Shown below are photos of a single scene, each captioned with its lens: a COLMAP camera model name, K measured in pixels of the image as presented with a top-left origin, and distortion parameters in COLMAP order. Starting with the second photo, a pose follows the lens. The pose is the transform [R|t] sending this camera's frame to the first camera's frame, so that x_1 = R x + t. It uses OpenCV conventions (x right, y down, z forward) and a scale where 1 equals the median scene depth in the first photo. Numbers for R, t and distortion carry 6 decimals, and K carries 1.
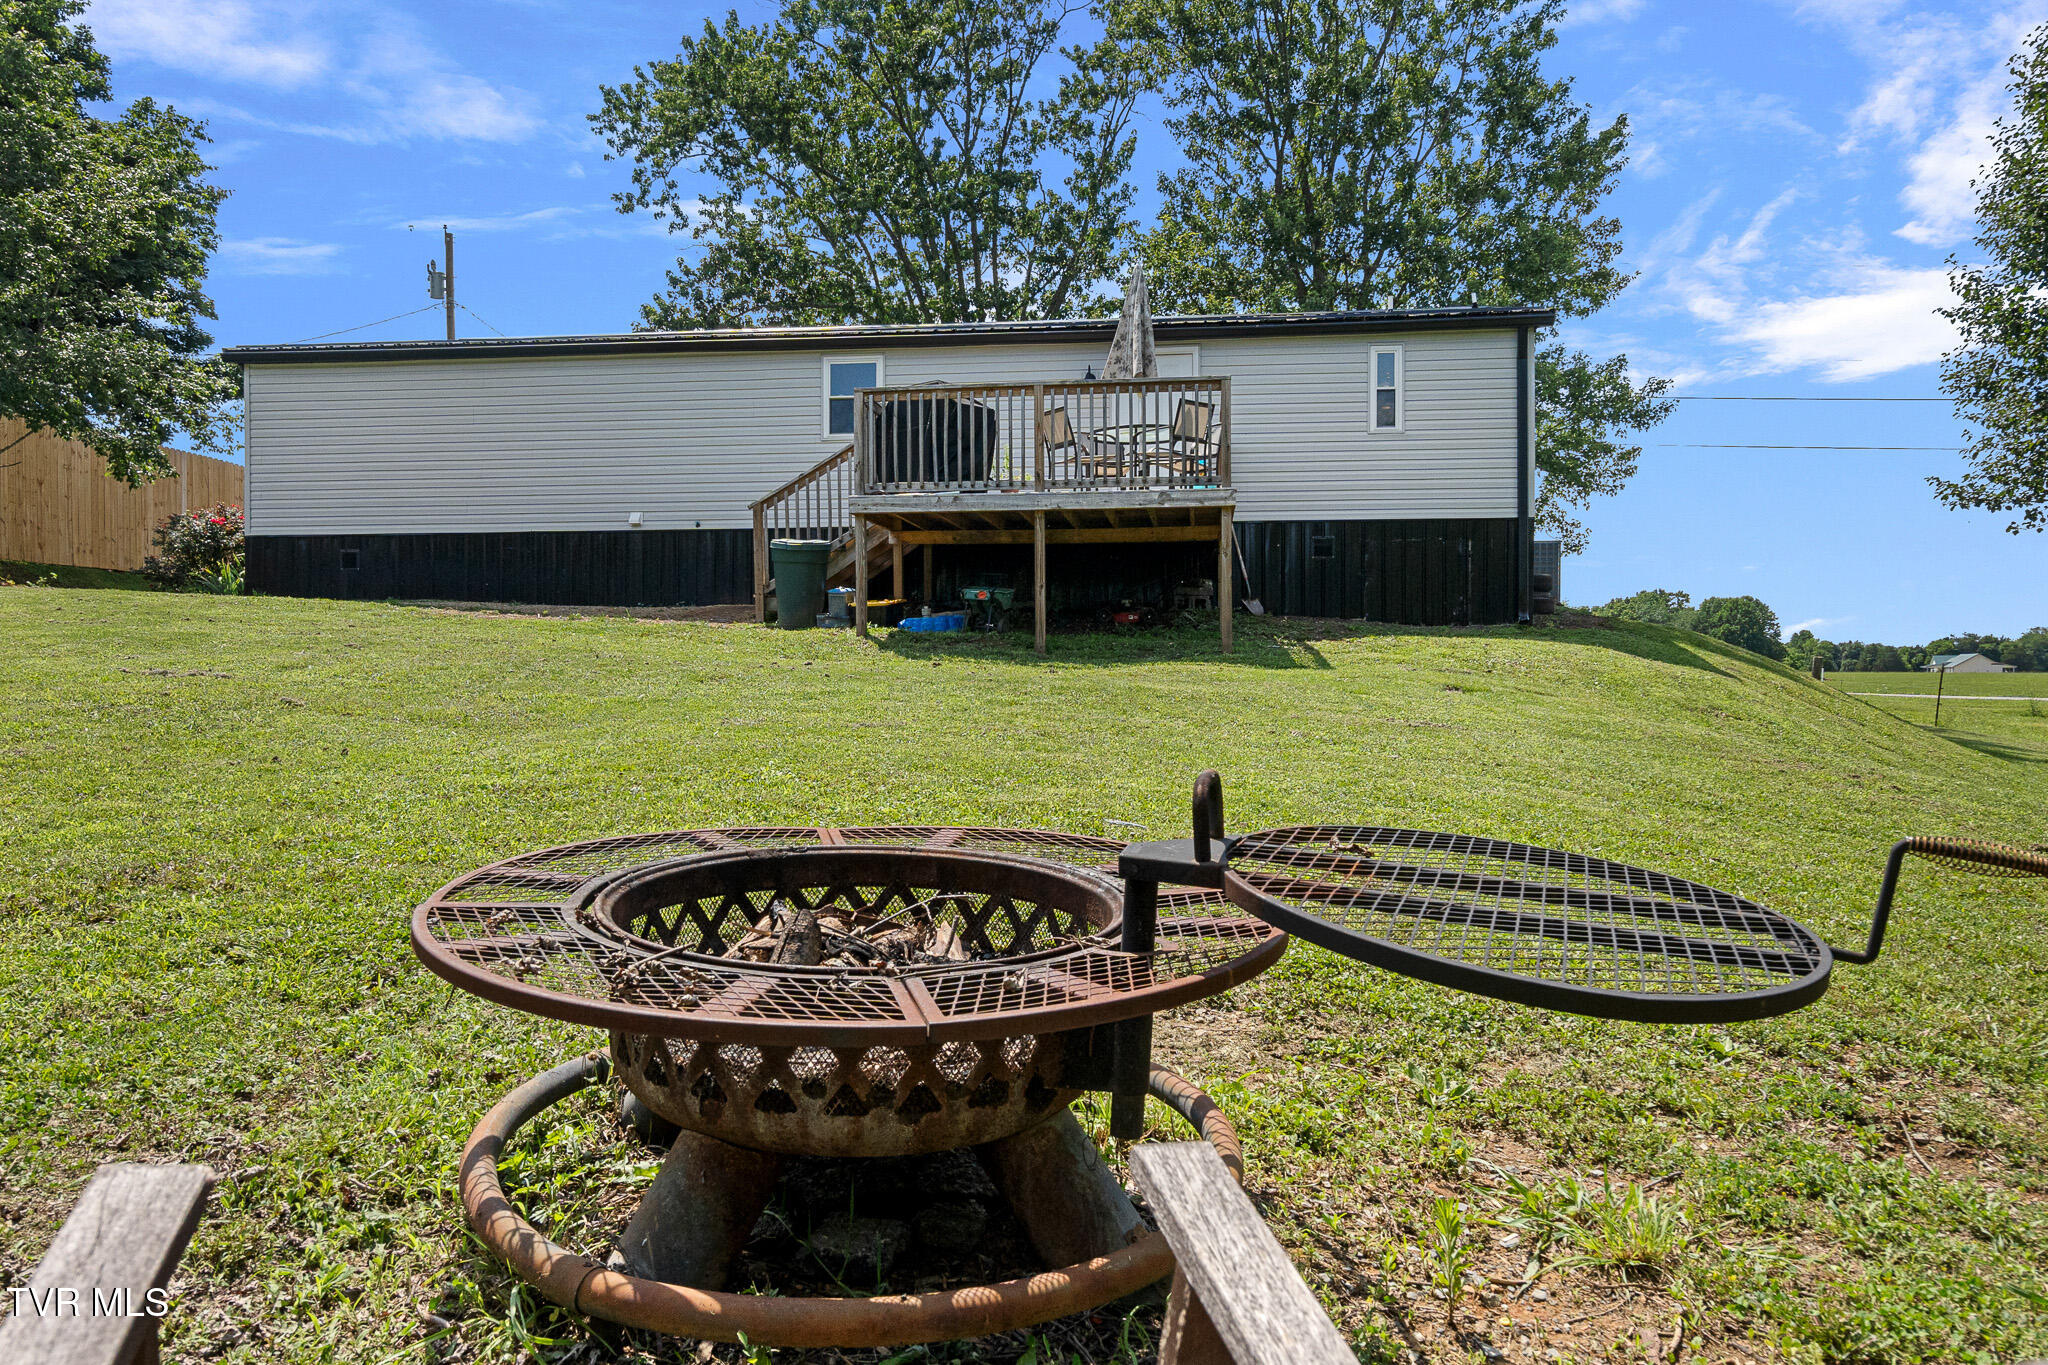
lens RADIAL K [[1427.6, 0, 1024.0], [0, 1427.6, 682.5], [0, 0, 1]] dist [-0.001448, 0.036701]
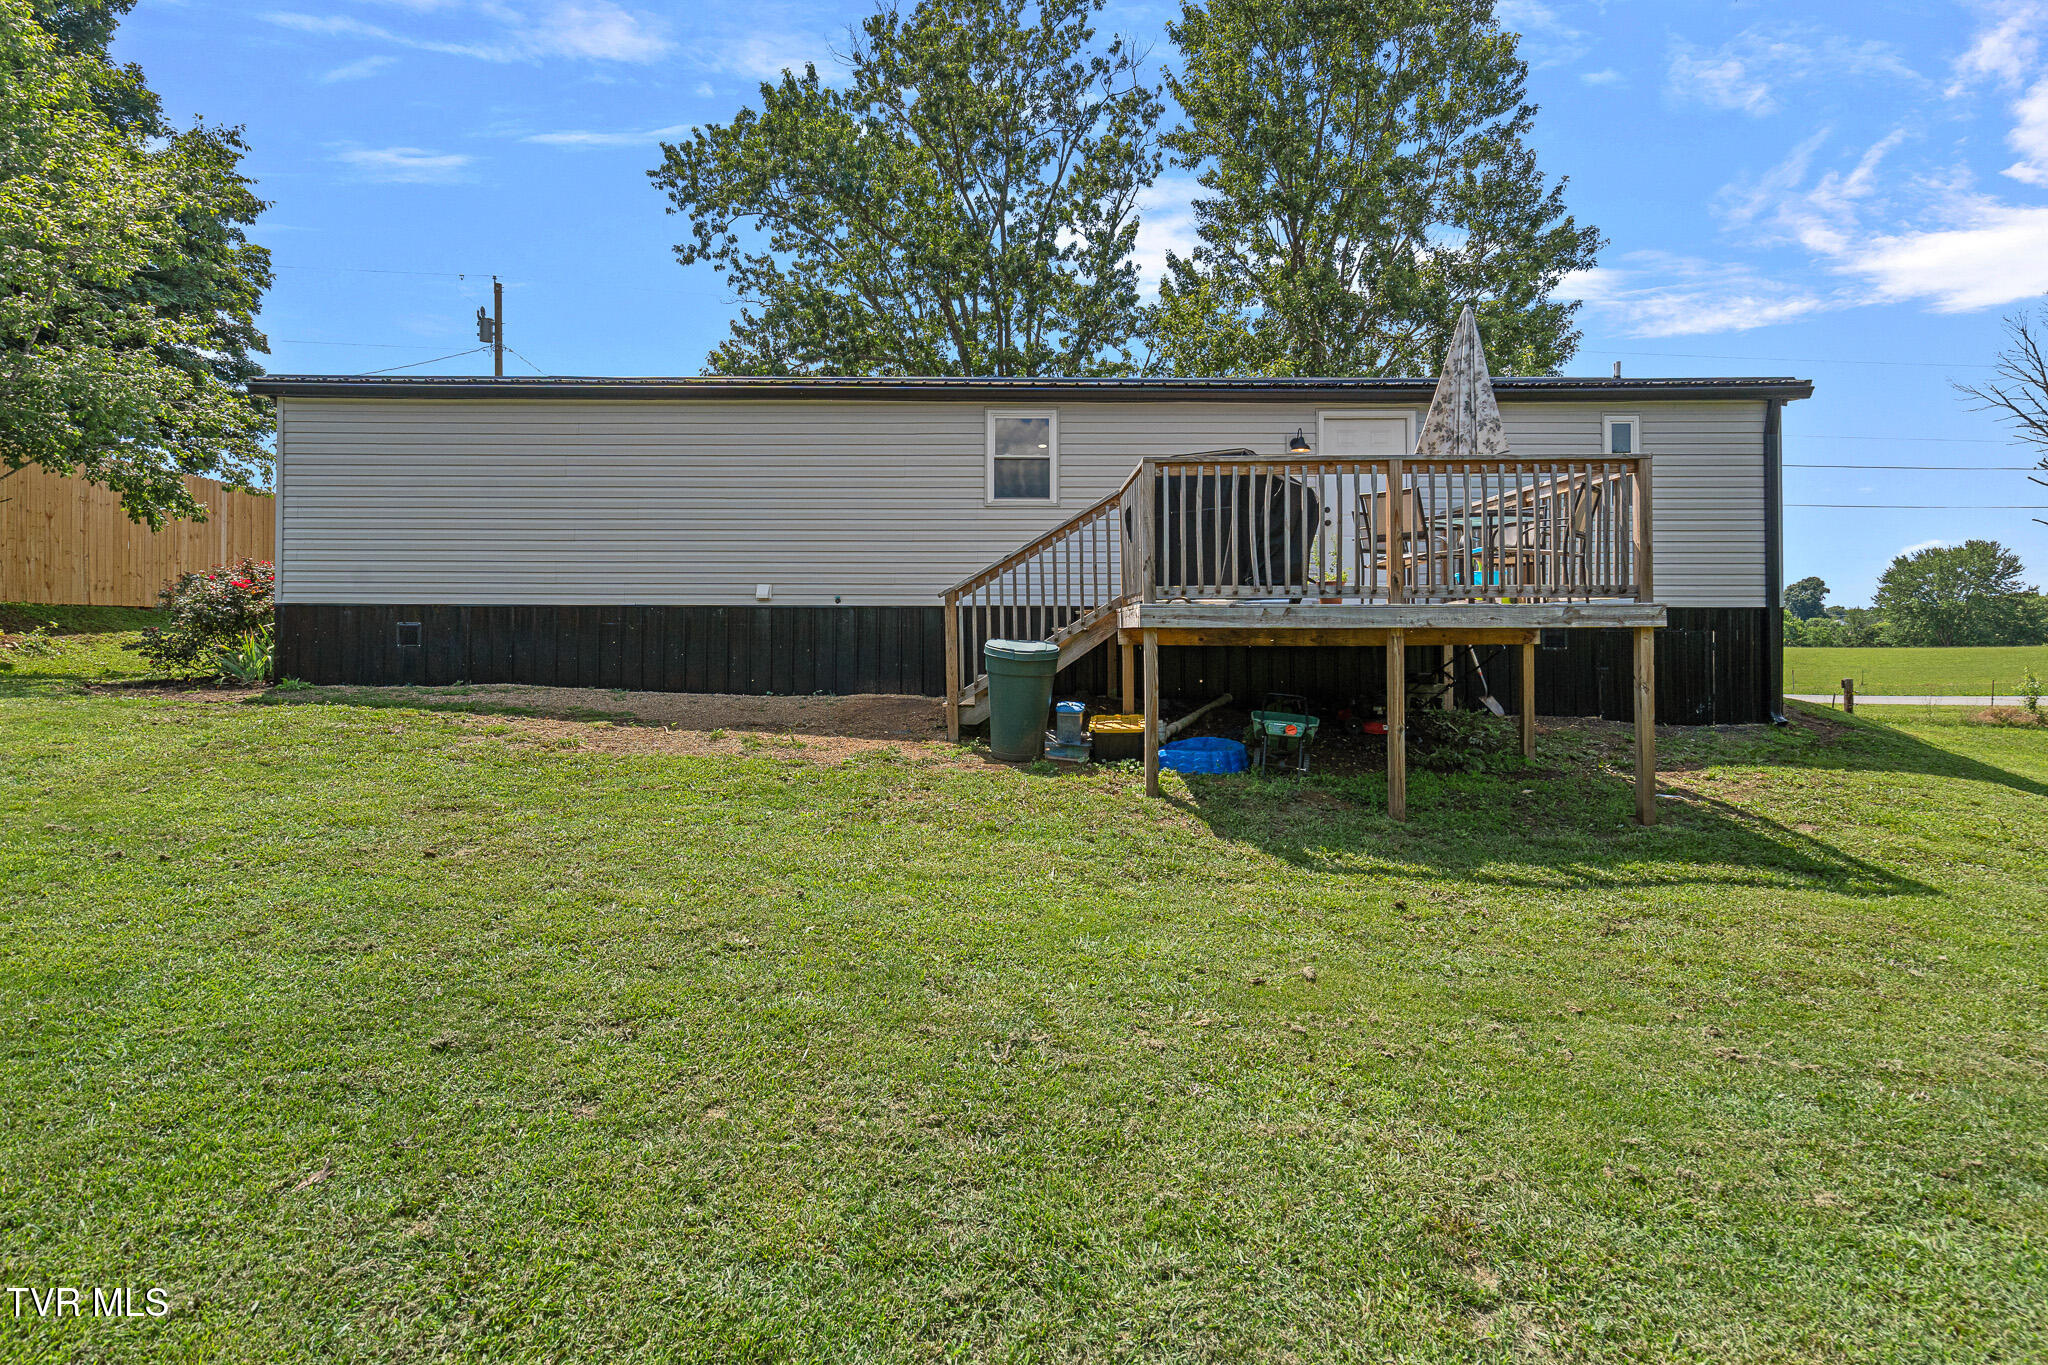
lens RADIAL K [[1041.4, 0, 1025.9], [0, 1041.4, 629.6], [0, 0, 1]] dist [0.024789, -0.000147]
pose [[0.994819, 0.007252, 0.101406, -0.112545], [-0.005608, 0.999848, -0.016487, -0.051904], [-0.101510, 0.015833, 0.994708, 0.226576]]
